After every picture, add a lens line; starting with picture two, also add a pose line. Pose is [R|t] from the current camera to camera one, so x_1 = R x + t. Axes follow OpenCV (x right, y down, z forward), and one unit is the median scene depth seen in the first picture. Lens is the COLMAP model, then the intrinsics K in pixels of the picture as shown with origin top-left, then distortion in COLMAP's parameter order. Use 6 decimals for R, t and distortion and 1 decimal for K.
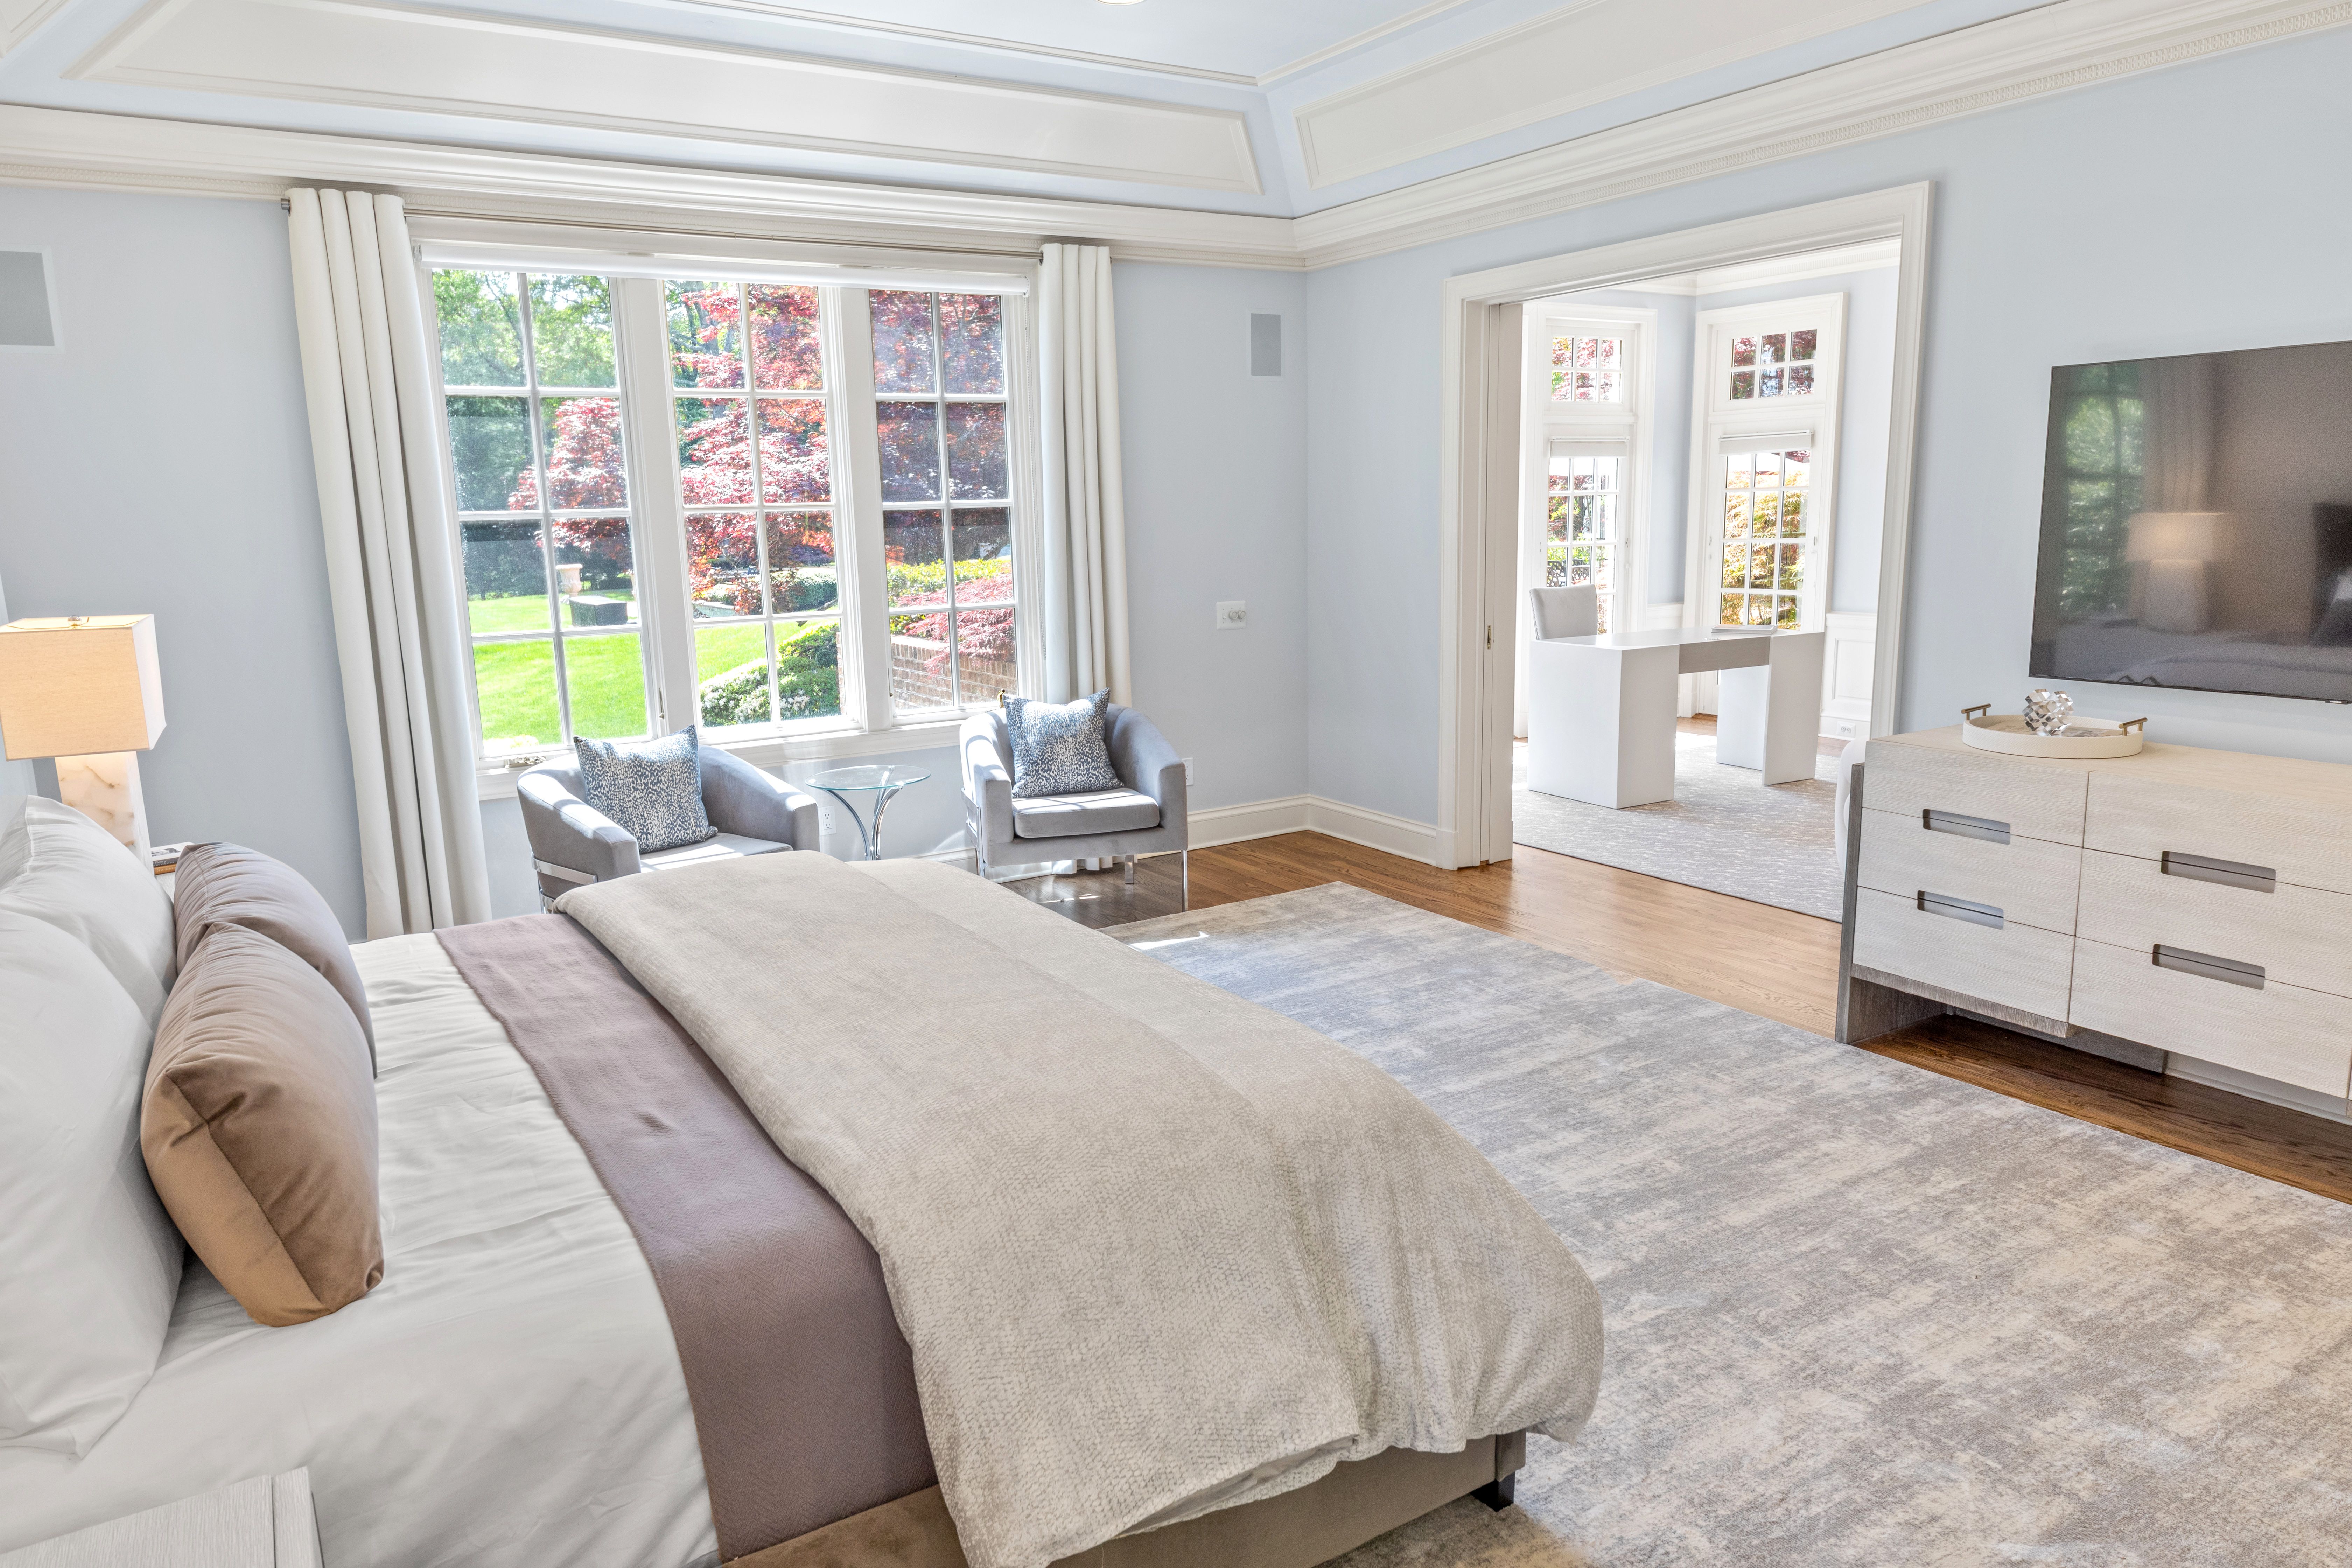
lens RADIAL K [[1503.6, 0, 1176.0], [0, 1503.6, 784.0], [0, 0, 1]] dist [-0.000882, 0.000325]
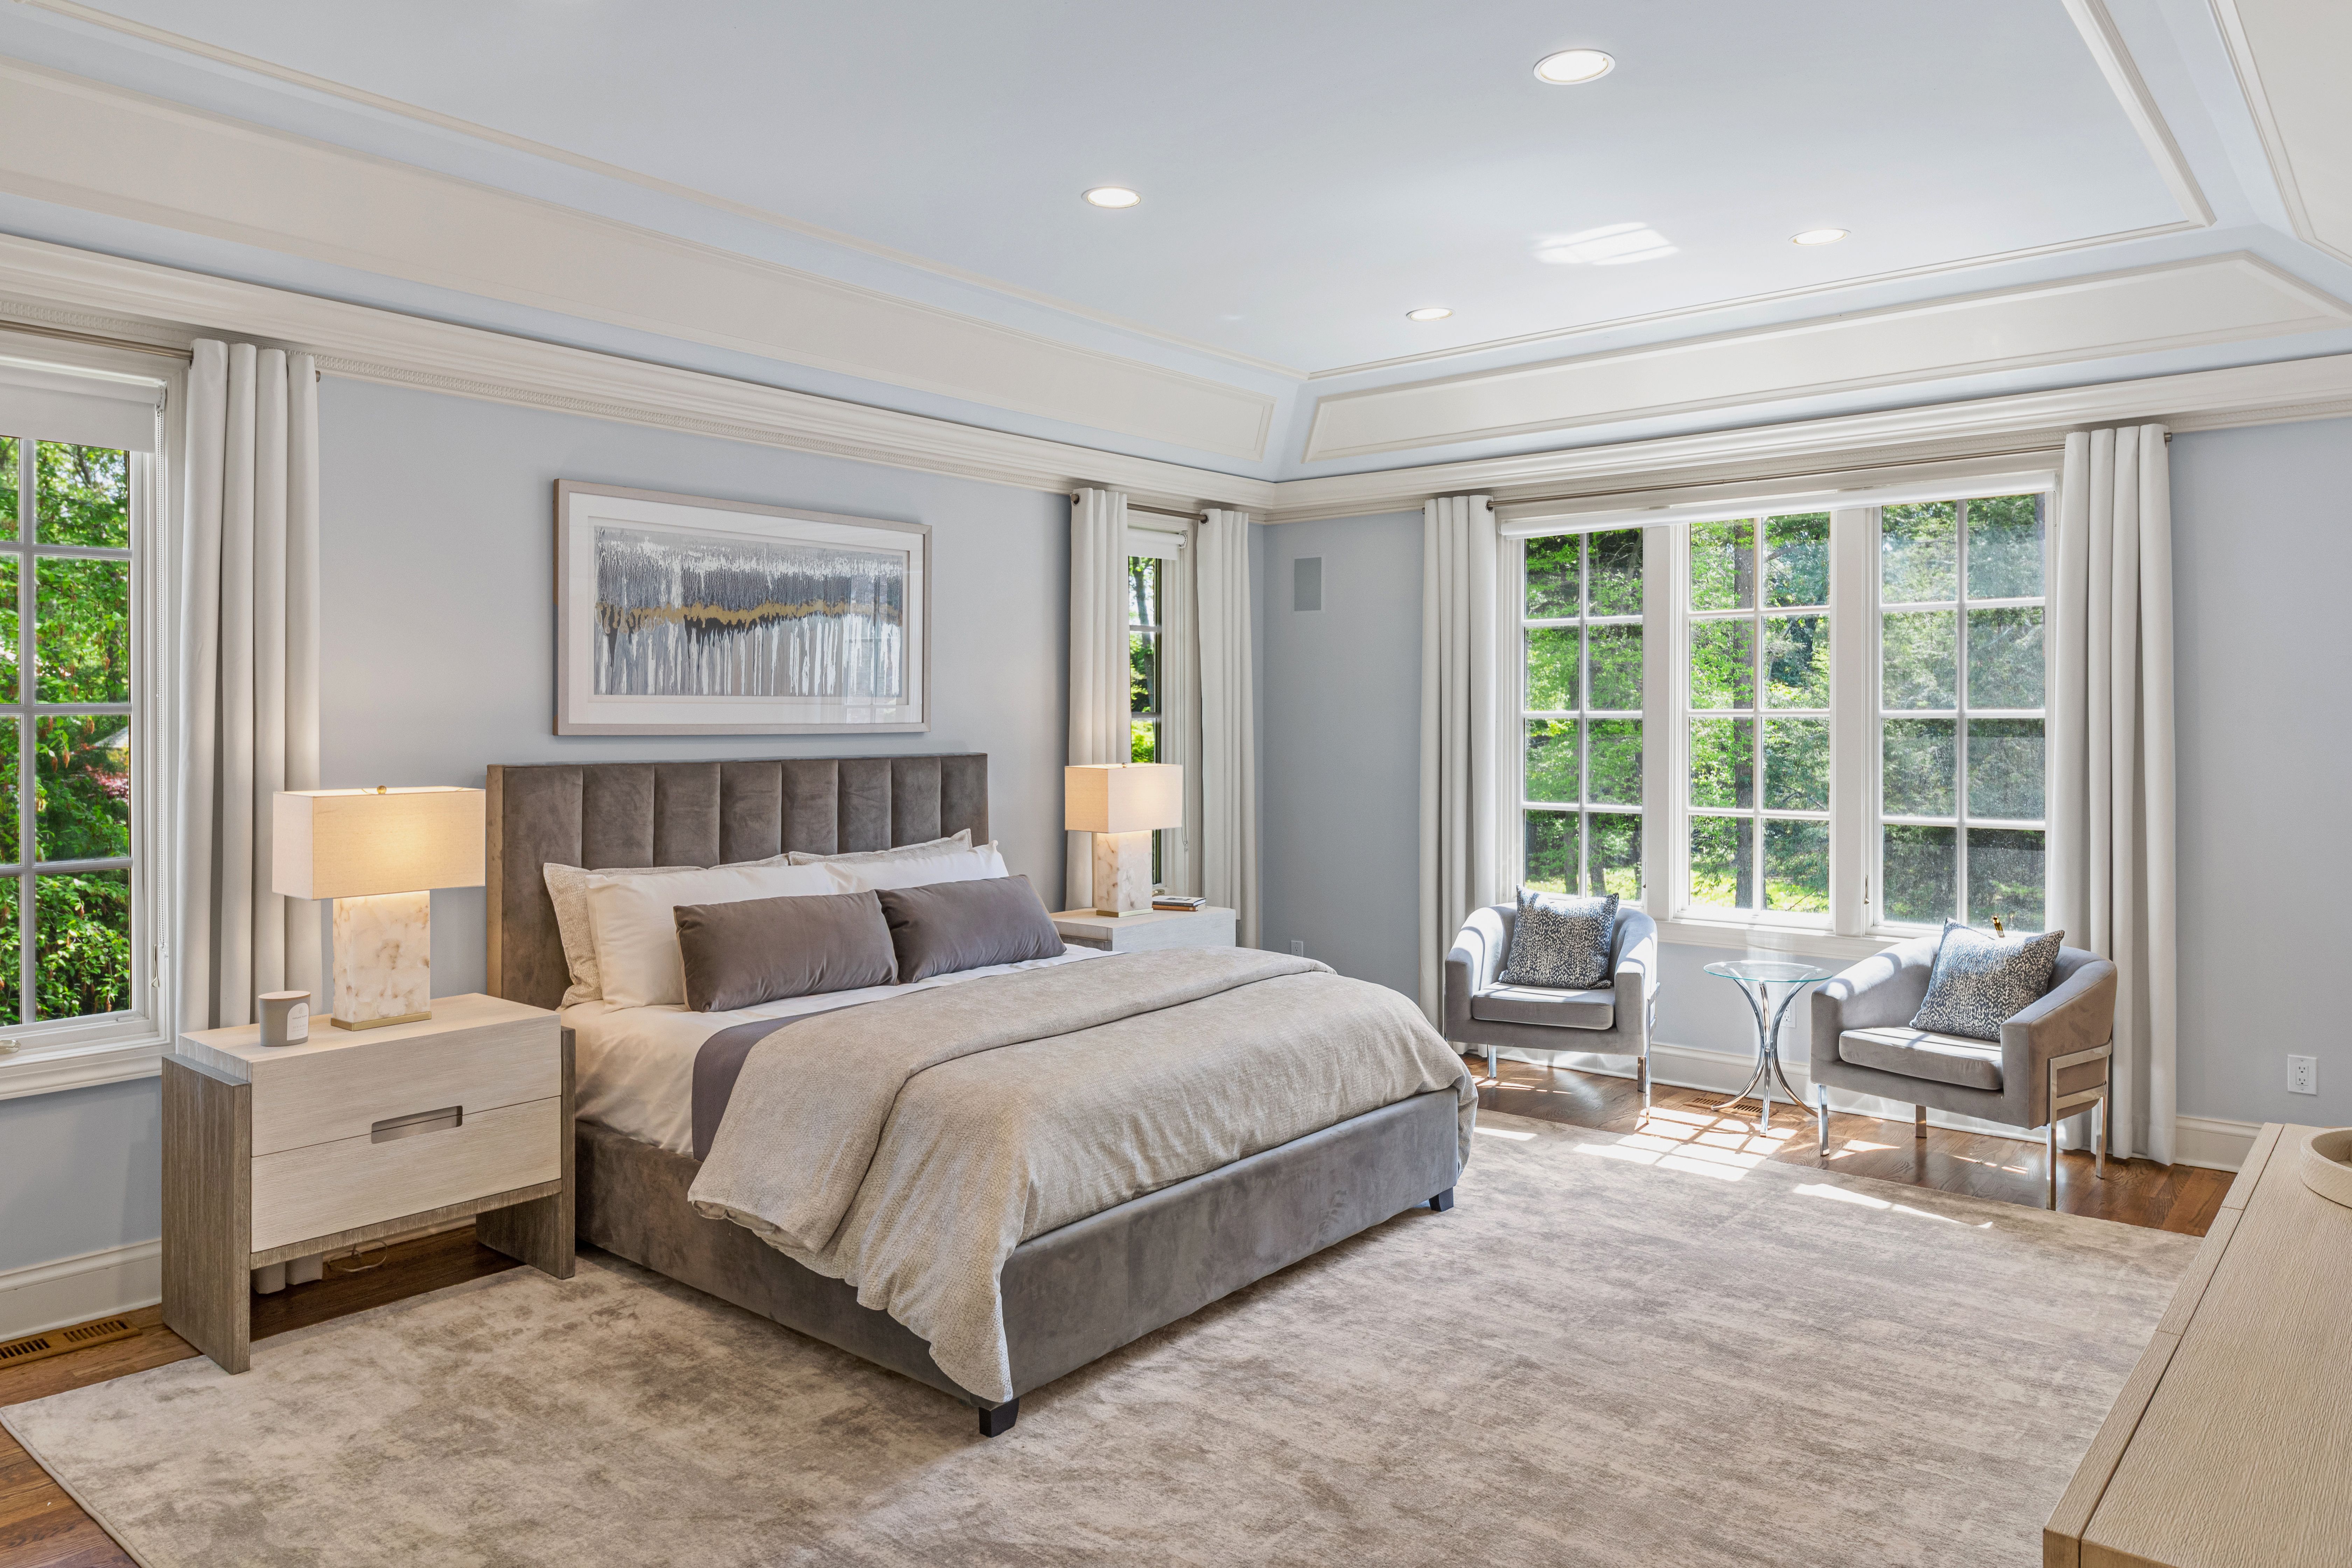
lens RADIAL K [[1570.2, 0, 1169.7], [0, 1570.2, 694.8], [0, 0, 1]] dist [0.003375, 0.001100]
pose [[0.319597, 0.014056, -0.947449, 0.710633], [-0.182771, 0.982027, -0.047084, -0.067647], [0.929759, 0.188215, 0.316422, 0.246500]]
